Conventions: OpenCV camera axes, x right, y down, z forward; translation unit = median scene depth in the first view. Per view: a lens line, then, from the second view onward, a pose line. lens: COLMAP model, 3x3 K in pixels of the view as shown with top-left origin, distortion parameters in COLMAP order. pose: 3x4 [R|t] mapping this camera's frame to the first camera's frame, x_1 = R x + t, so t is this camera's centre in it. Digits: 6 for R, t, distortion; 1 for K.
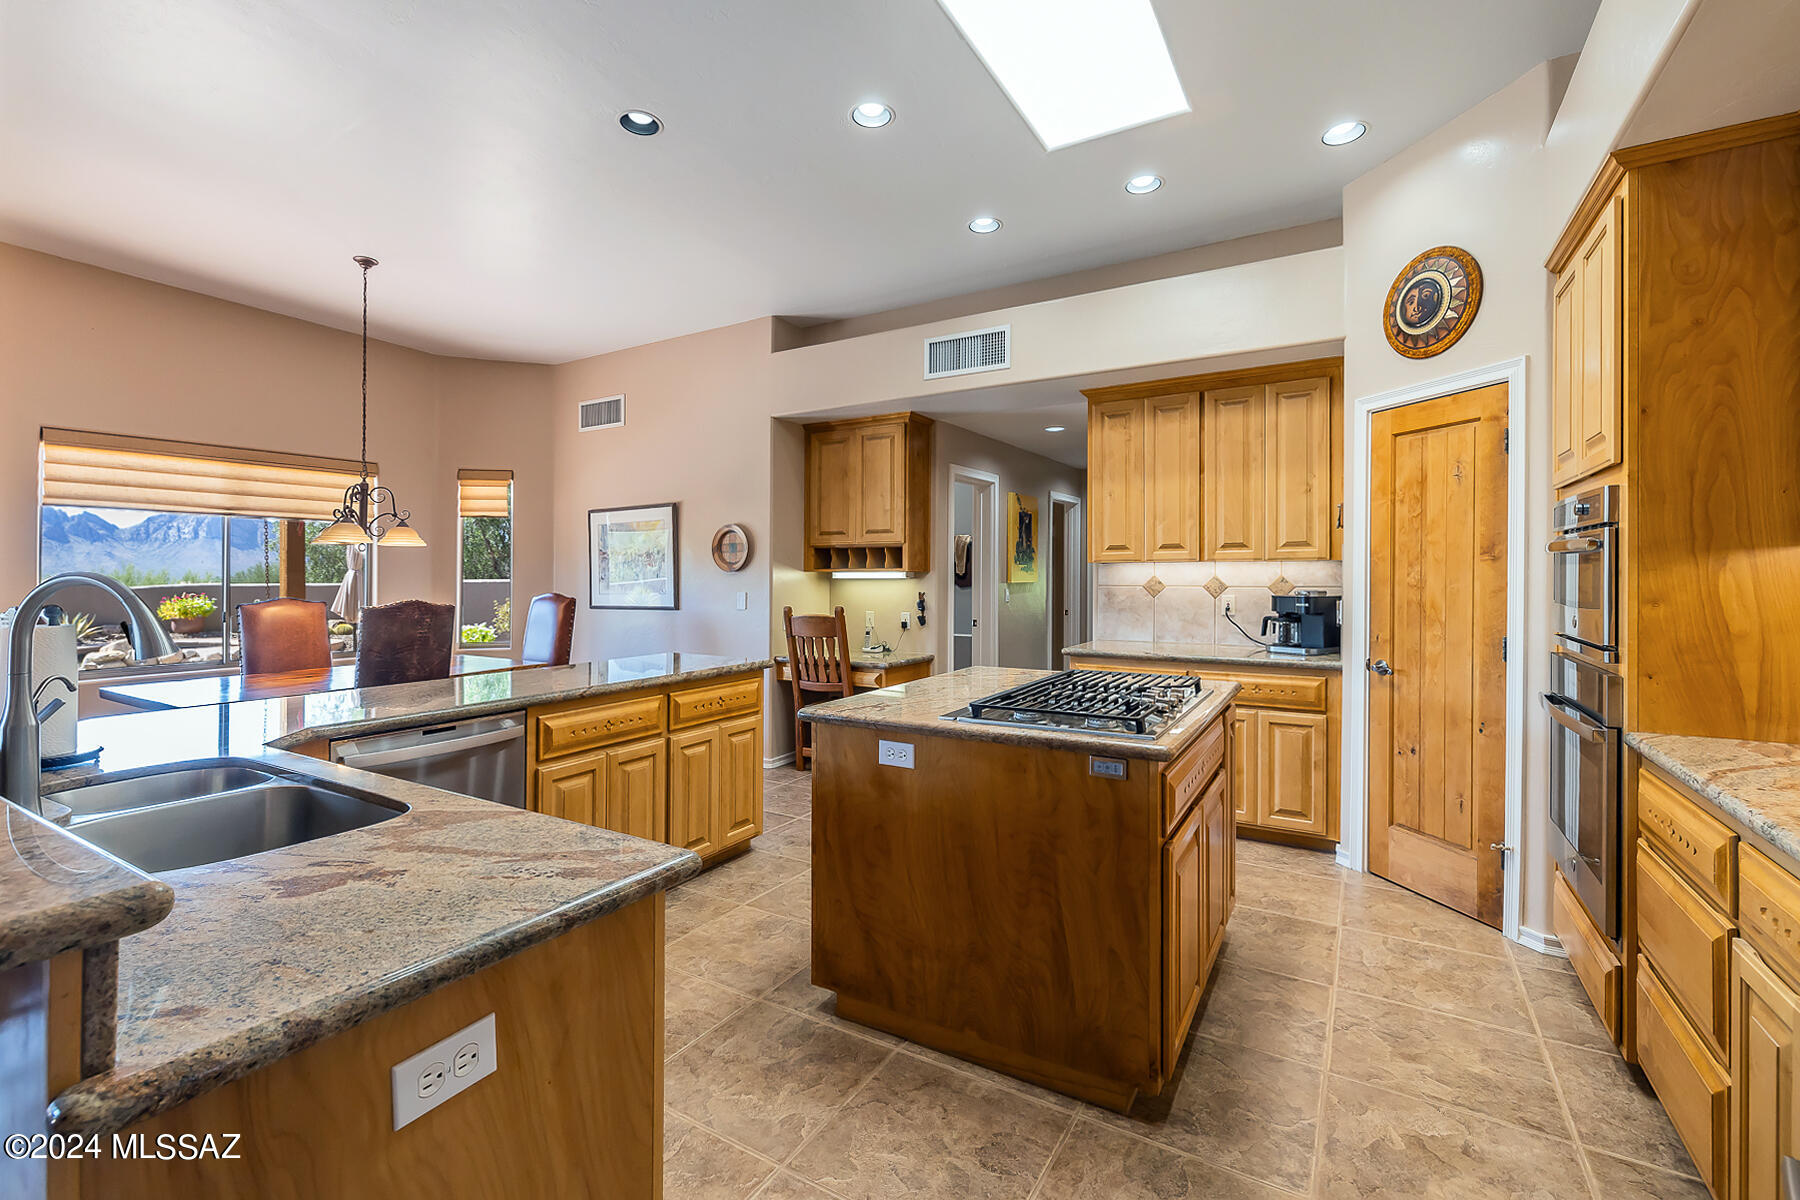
lens RADIAL K [[828.5, 0, 801.8], [0, 828.5, 575.4], [0, 0, 1]] dist [-0.001937, 0.000336]
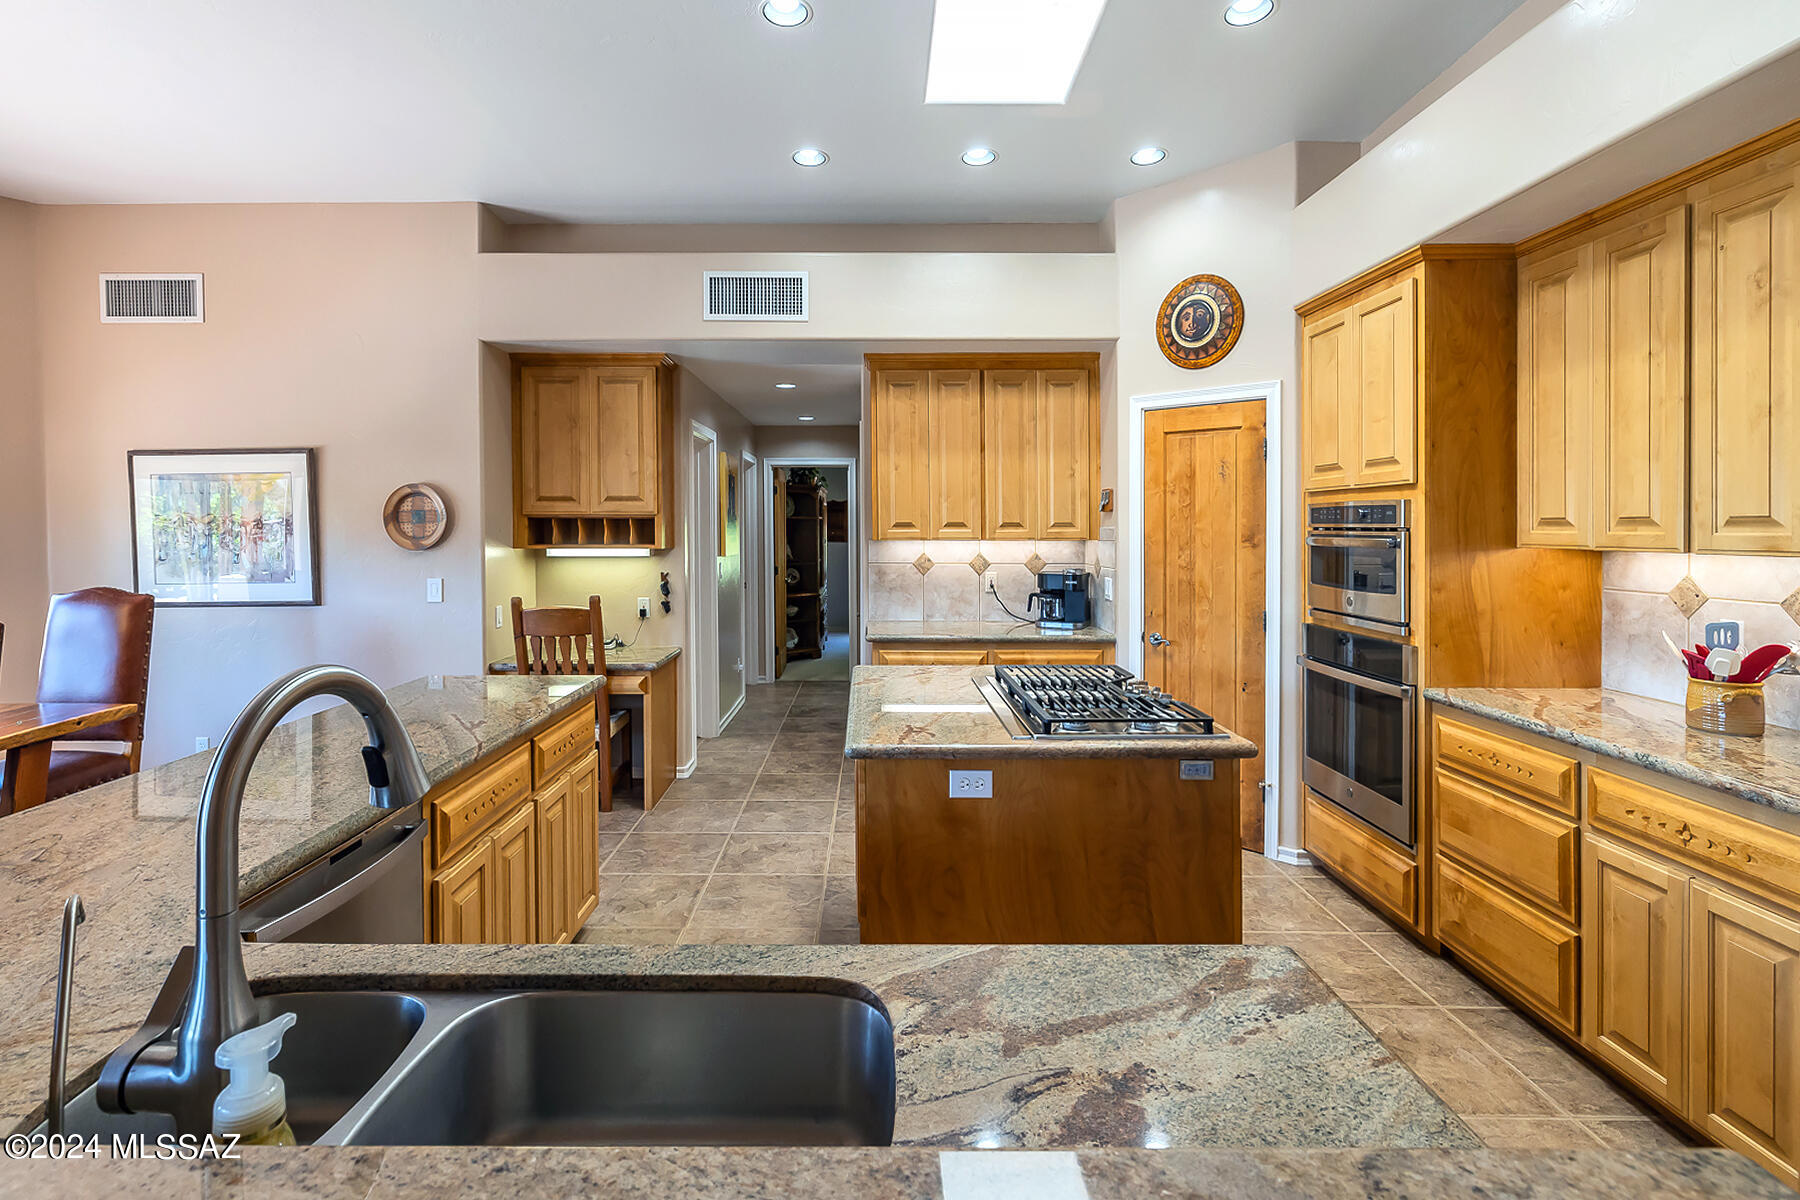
lens RADIAL K [[966.6, 0, 868.4], [0, 966.6, 543.5], [0, 0, 1]] dist [-0.006393, 0.001103]
pose [[0.830366, -0.006787, 0.557177, -0.365110], [-0.001827, 0.999887, 0.014903, -0.038745], [-0.557215, -0.013393, 0.830260, 0.133440]]
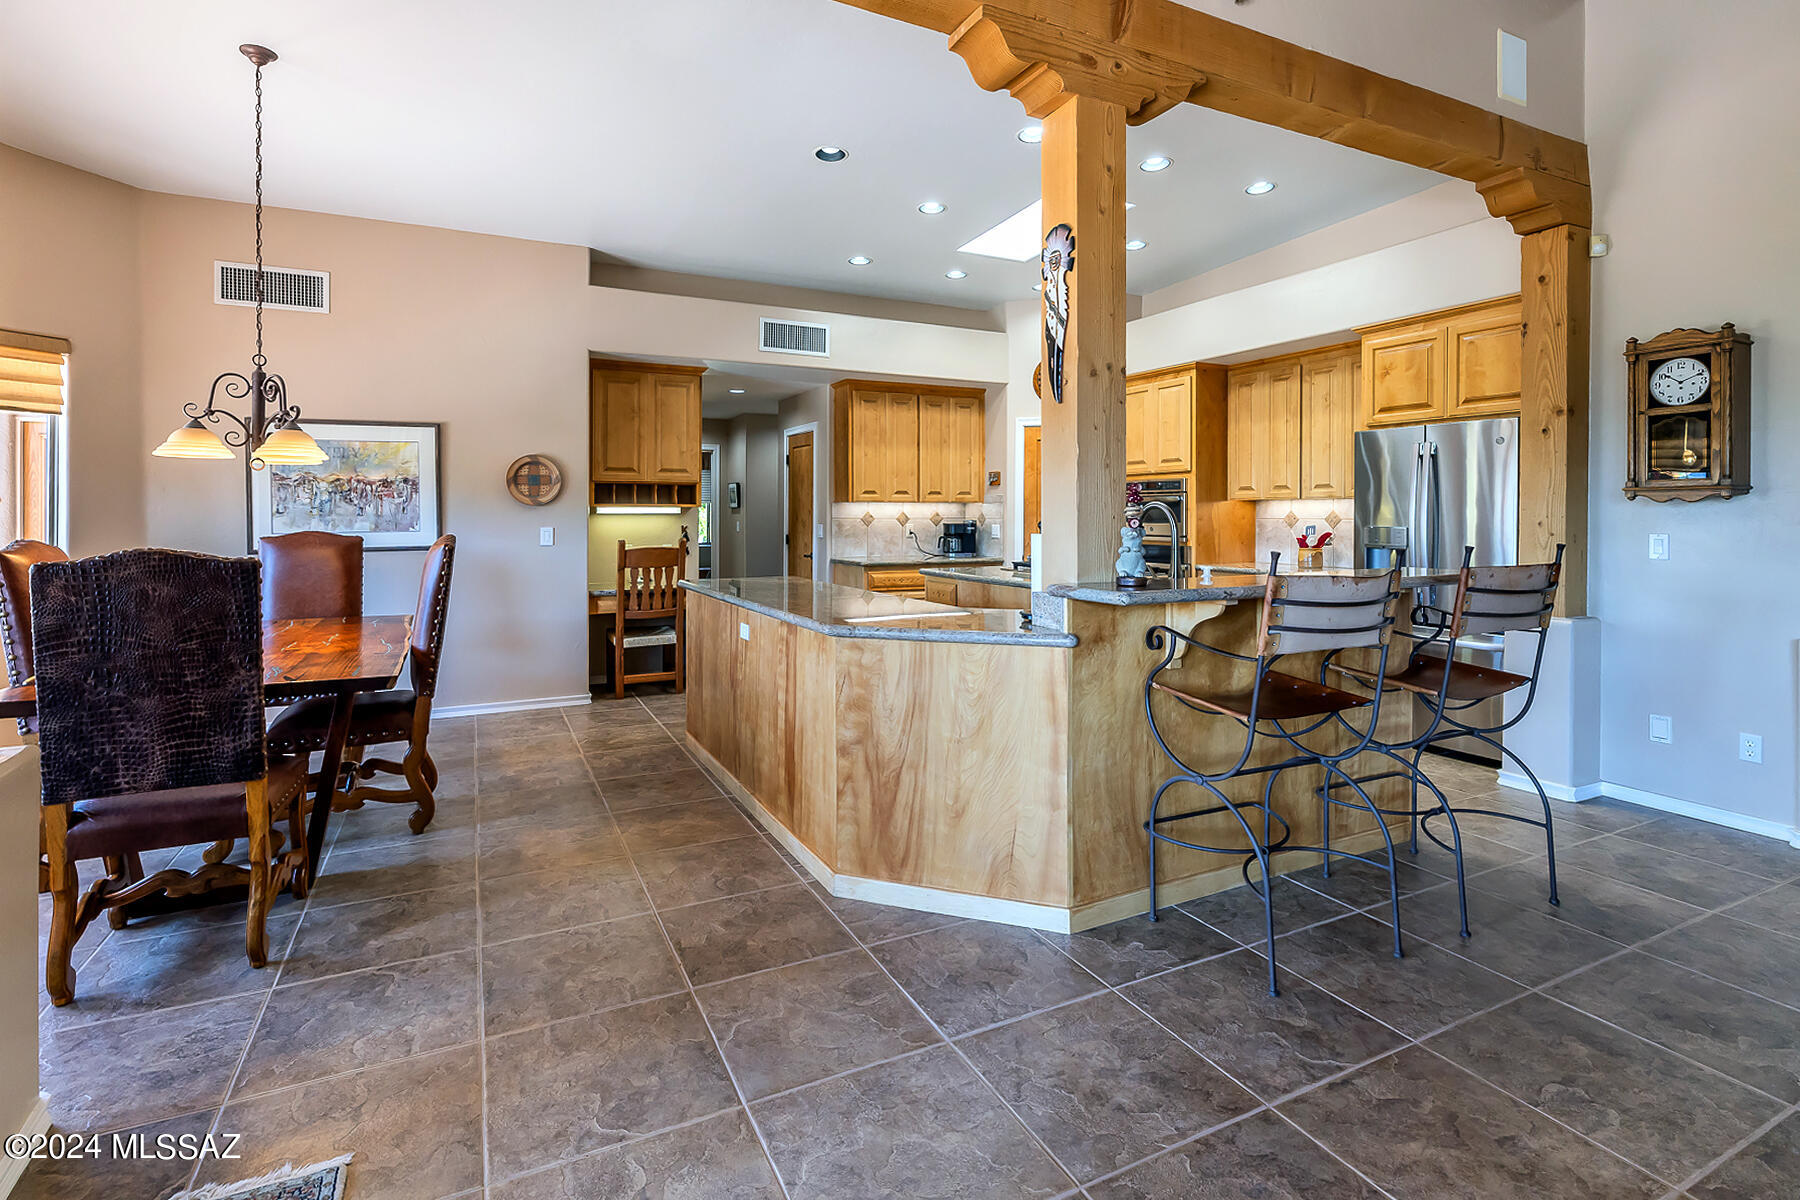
lens RADIAL K [[893.5, 0, 968.6], [0, 893.5, 510.1], [0, 0, 1]] dist [-0.016676, 0.000087]
pose [[0.456632, 0.008492, 0.889615, -1.248149], [-0.002345, 0.999962, -0.008342, 0.013866], [-0.889653, 0.001723, 0.456635, 0.172863]]
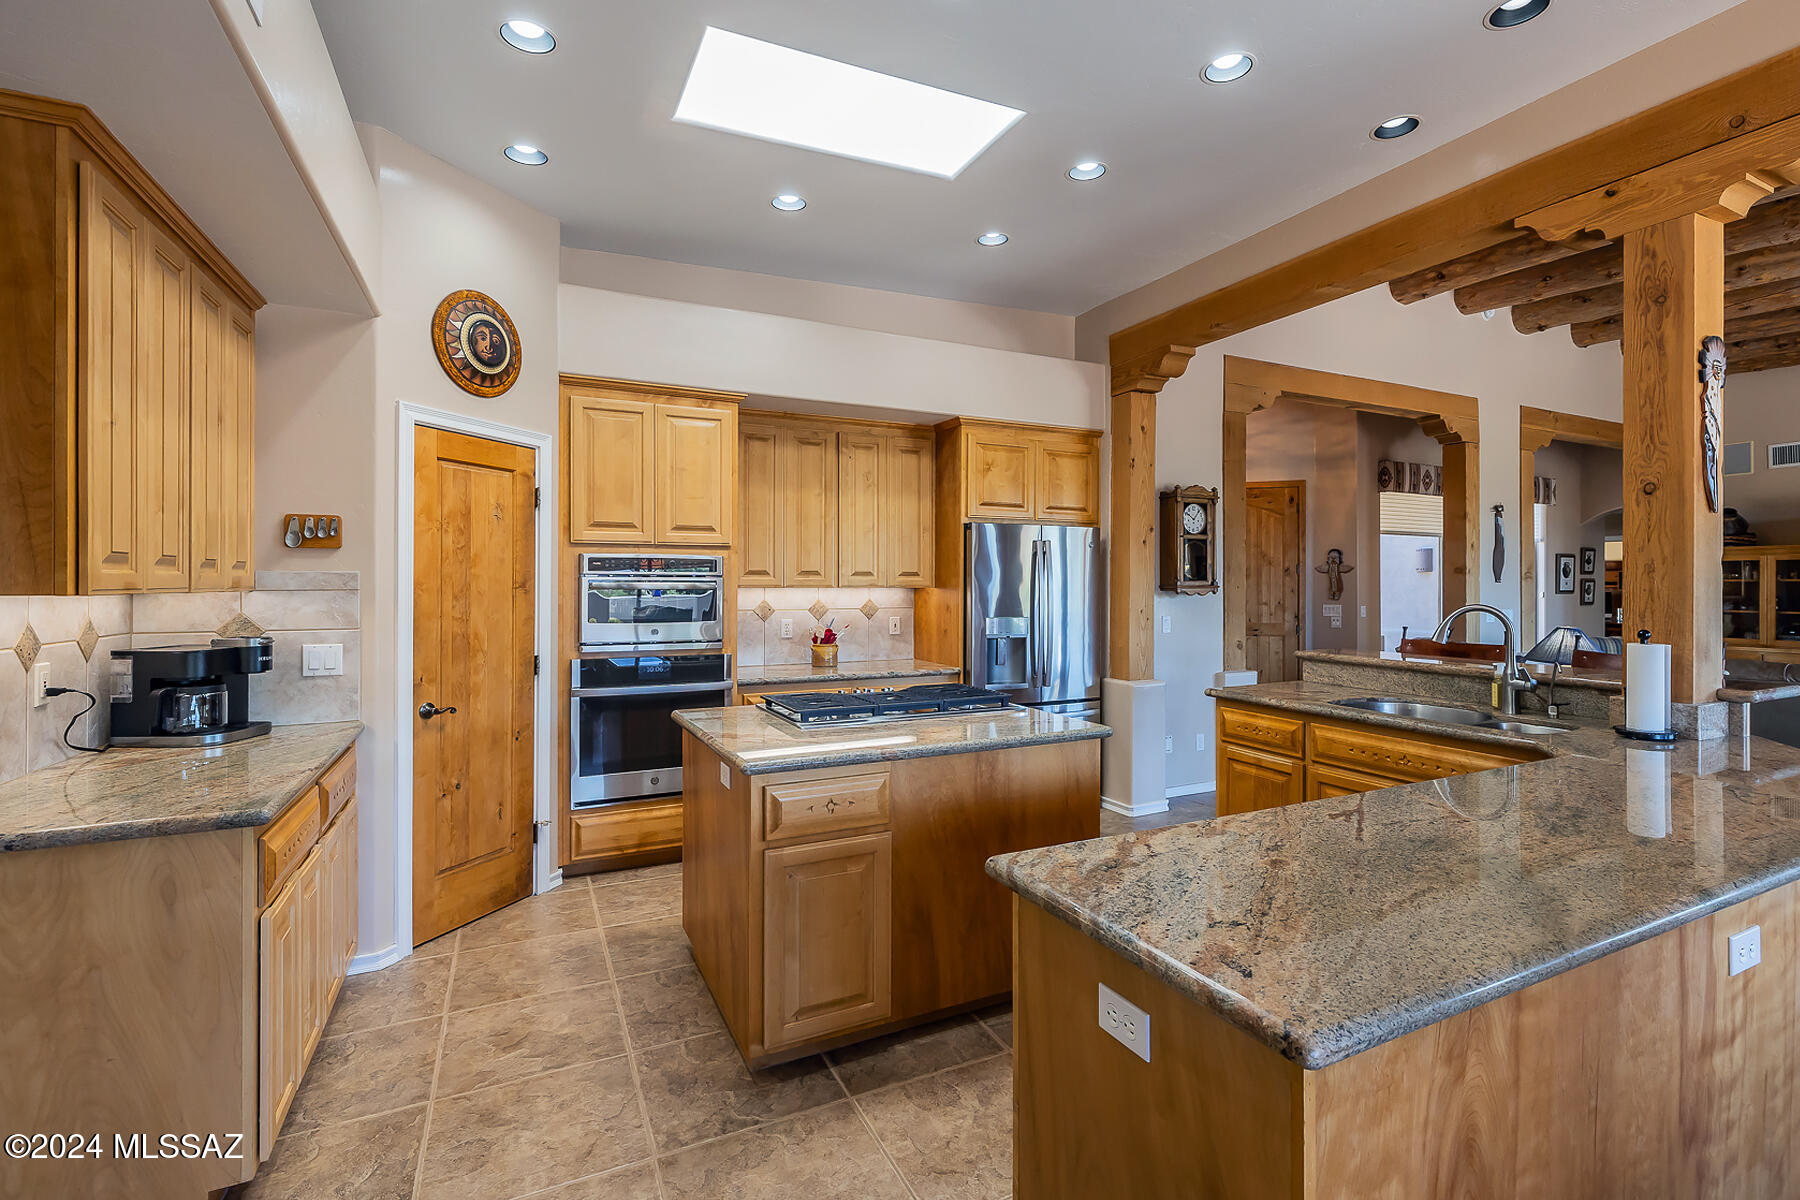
lens RADIAL K [[828.5, 0, 879.6], [0, 828.5, 615.3], [0, 0, 1]] dist [-0.001937, 0.000336]
pose [[-0.865087, -0.019020, 0.501261, -0.188735], [-0.000111, 0.999288, 0.037727, -0.028300], [-0.501621, 0.032582, -0.864474, 1.573857]]
